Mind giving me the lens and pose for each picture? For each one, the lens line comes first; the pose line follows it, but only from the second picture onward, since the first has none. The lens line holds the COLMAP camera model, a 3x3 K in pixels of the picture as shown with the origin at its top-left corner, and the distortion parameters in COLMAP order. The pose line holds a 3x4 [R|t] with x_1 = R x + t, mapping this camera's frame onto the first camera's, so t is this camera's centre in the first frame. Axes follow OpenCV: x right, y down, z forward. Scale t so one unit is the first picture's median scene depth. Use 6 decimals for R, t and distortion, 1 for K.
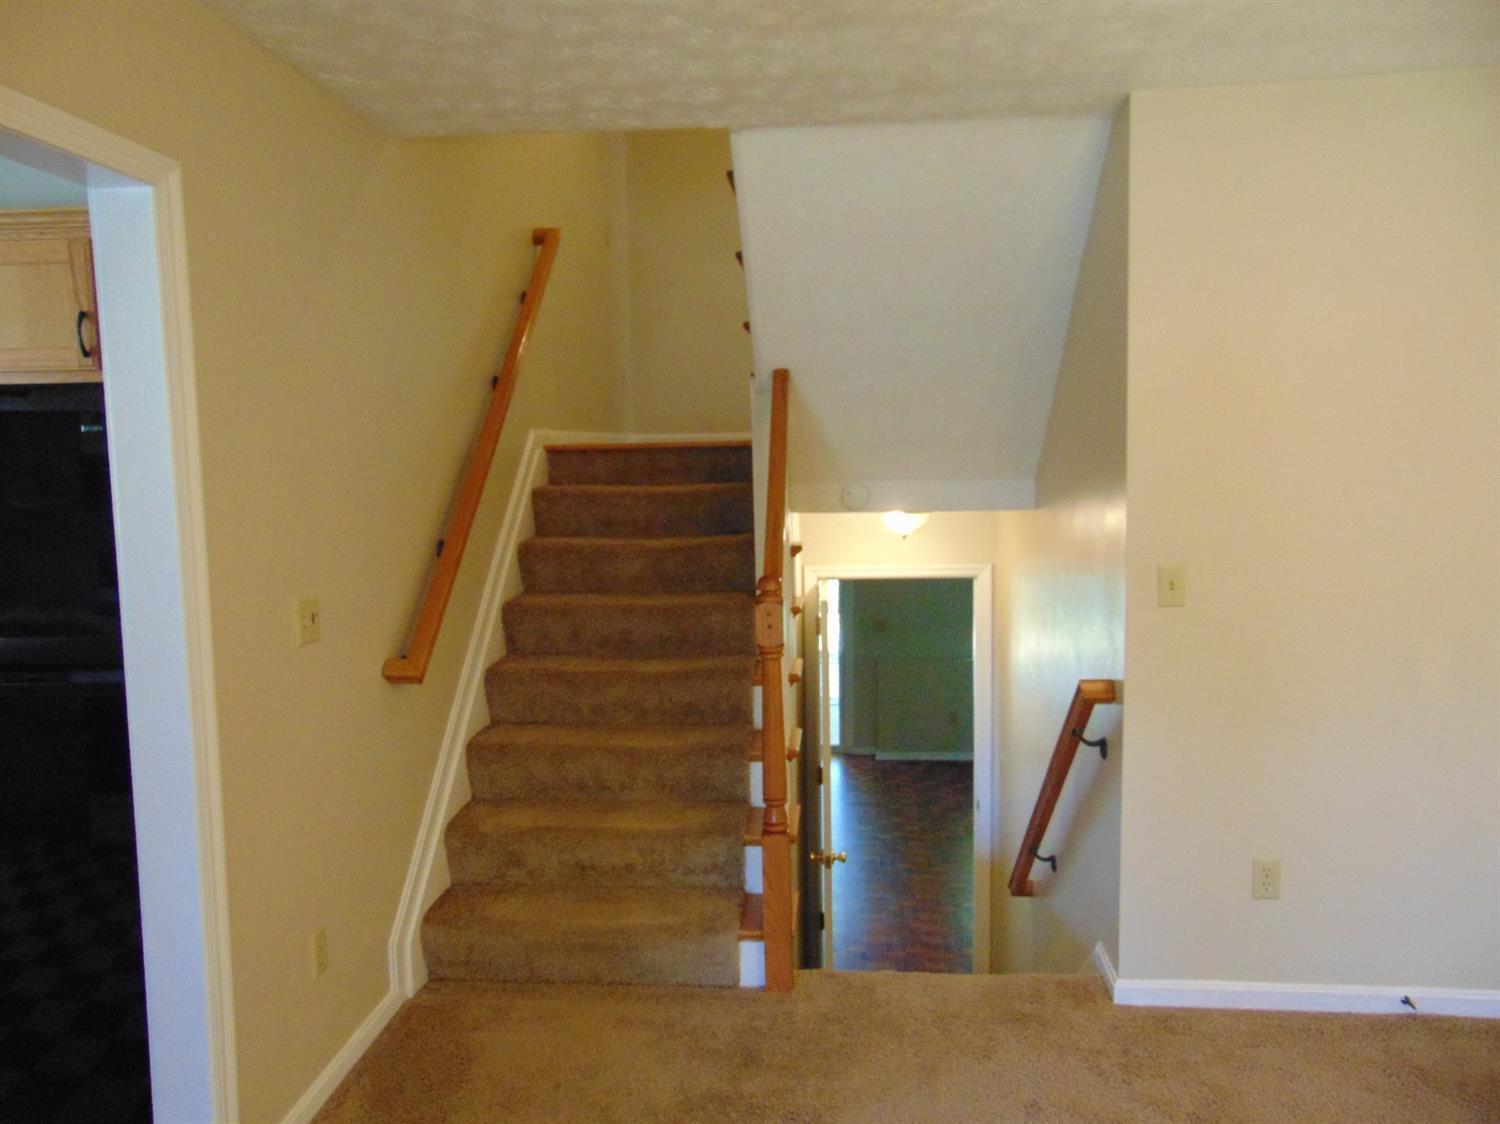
lens RADIAL K [[1126.0, 0, 744.3], [0, 1126.0, 557.2], [0, 0, 1]] dist [-0.040447, 0.072974]
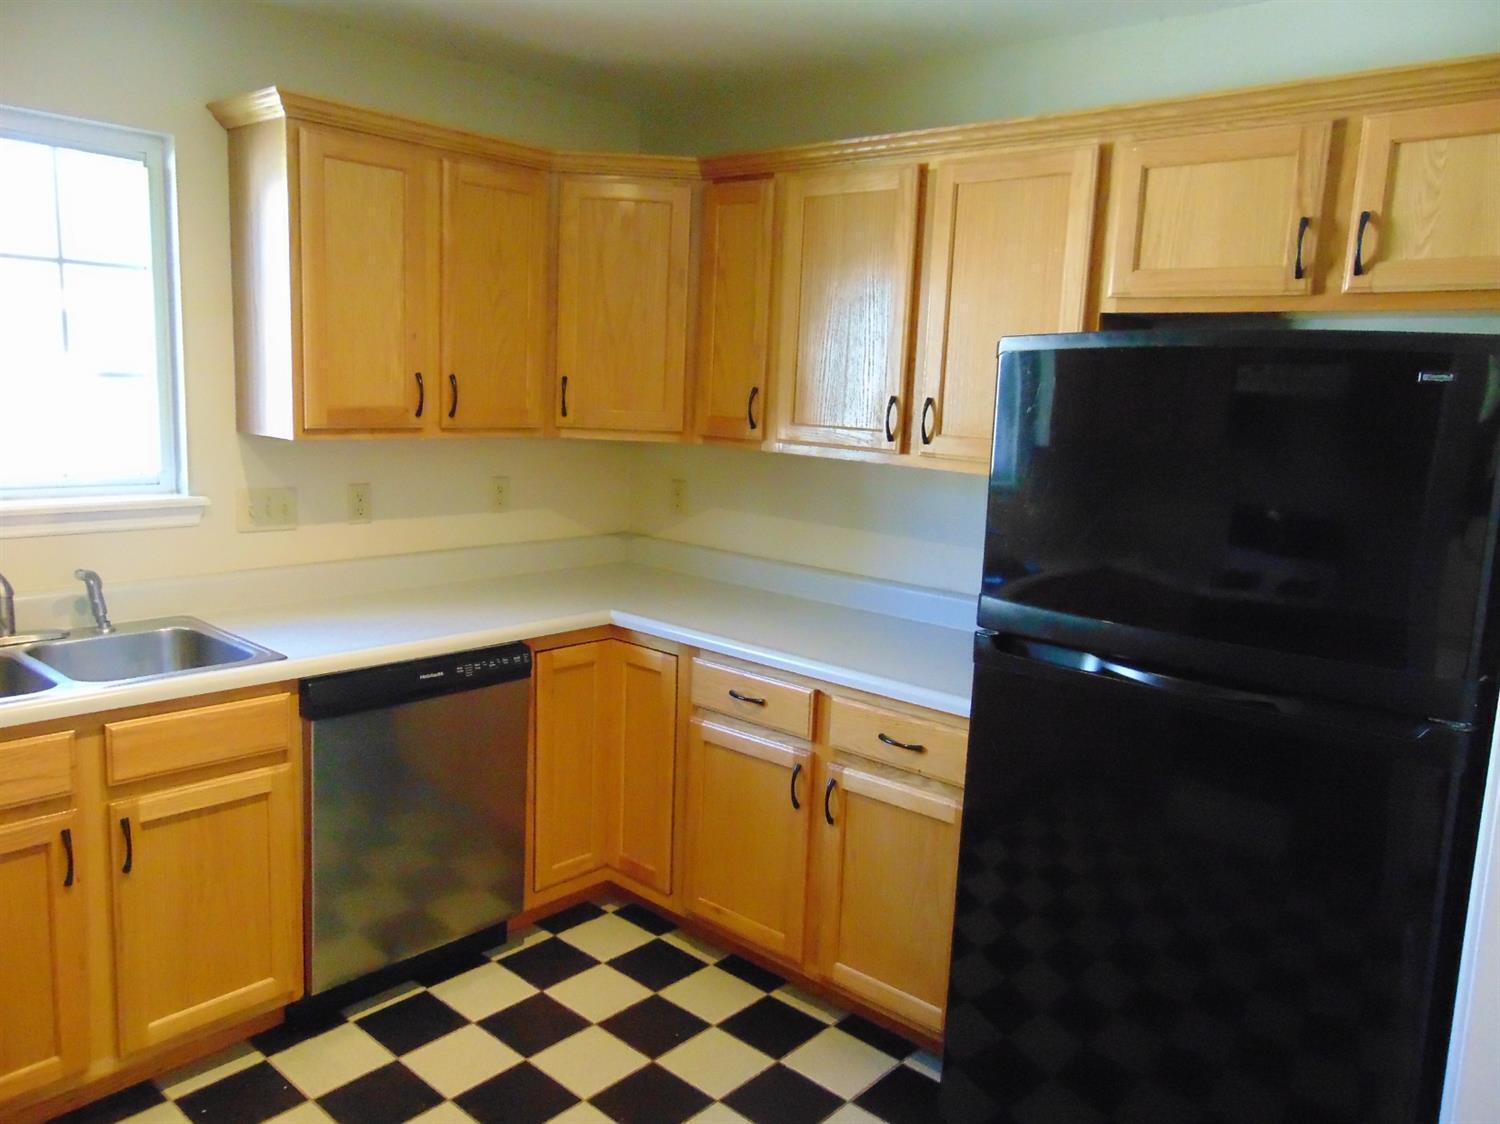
lens RADIAL K [[1126.0, 0, 744.3], [0, 1126.0, 557.2], [0, 0, 1]] dist [-0.040447, 0.072974]
pose [[0.793108, 0.144332, -0.591733, -0.408079], [-0.112477, 0.989515, 0.090602, -0.016307], [0.598605, -0.005300, 0.801027, 0.156939]]
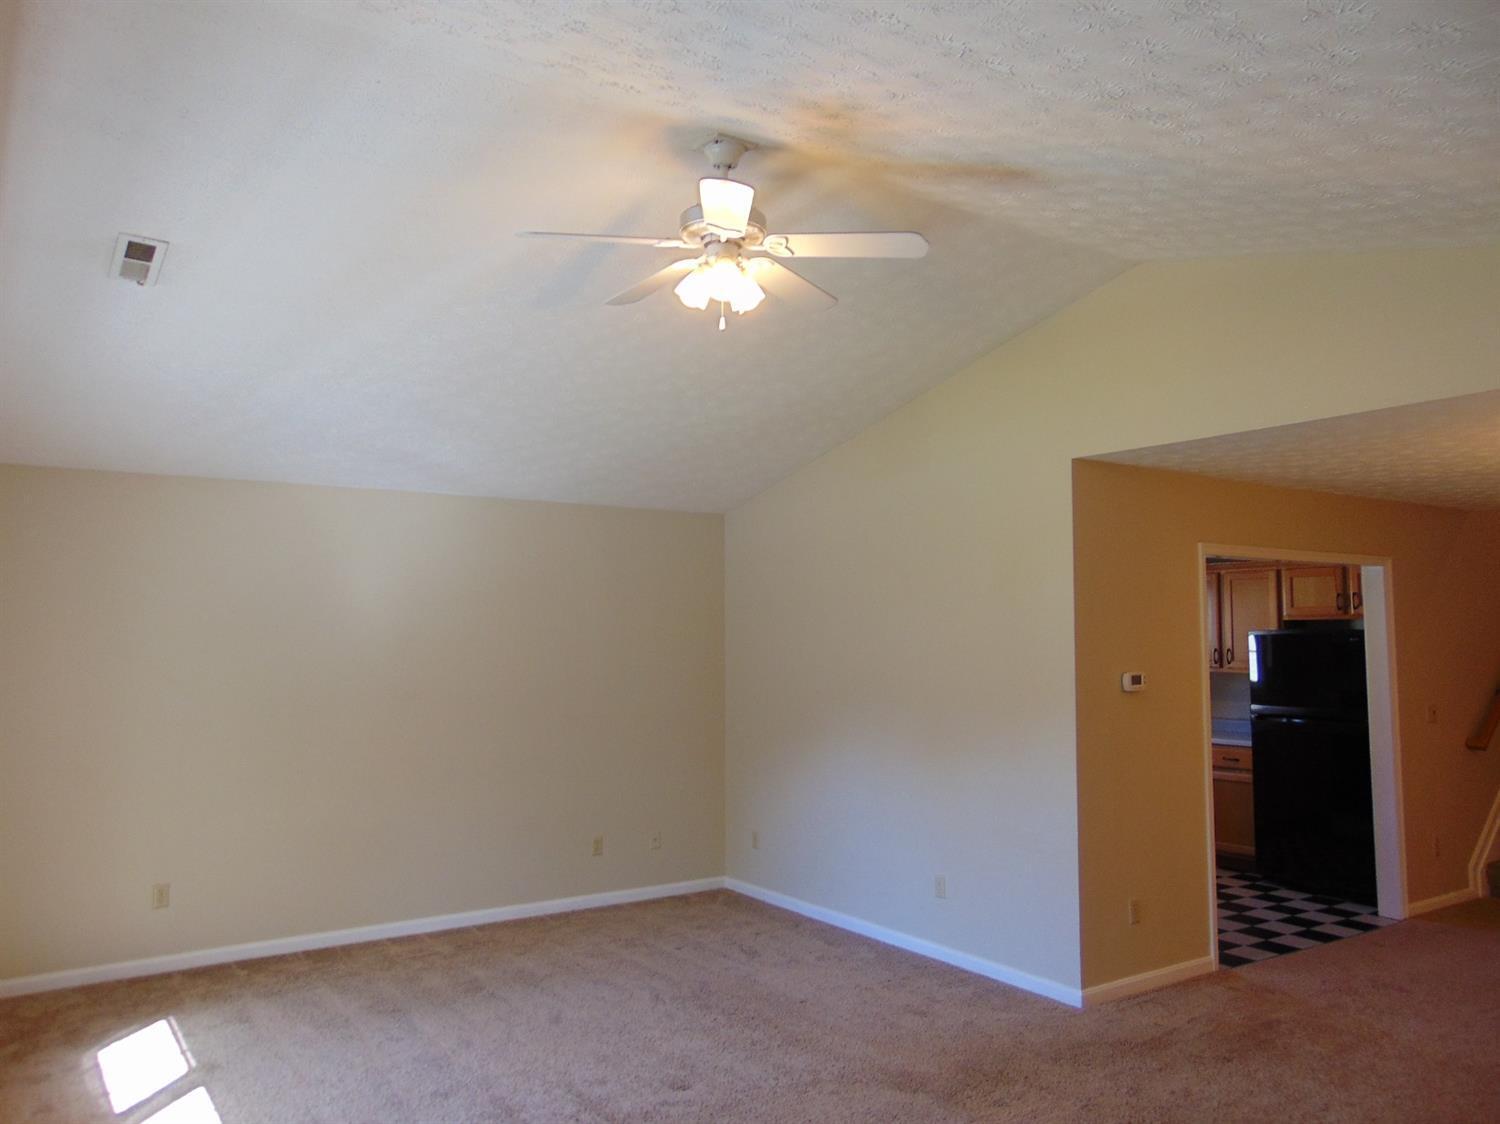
lens RADIAL K [[1126.0, 0, 744.3], [0, 1126.0, 557.2], [0, 0, 1]] dist [-0.040447, 0.072974]
pose [[0.626315, -0.037194, -0.778682, 0.605688], [-0.081105, 0.990332, -0.112539, 0.111404], [0.775339, 0.133640, 0.617243, -1.762136]]
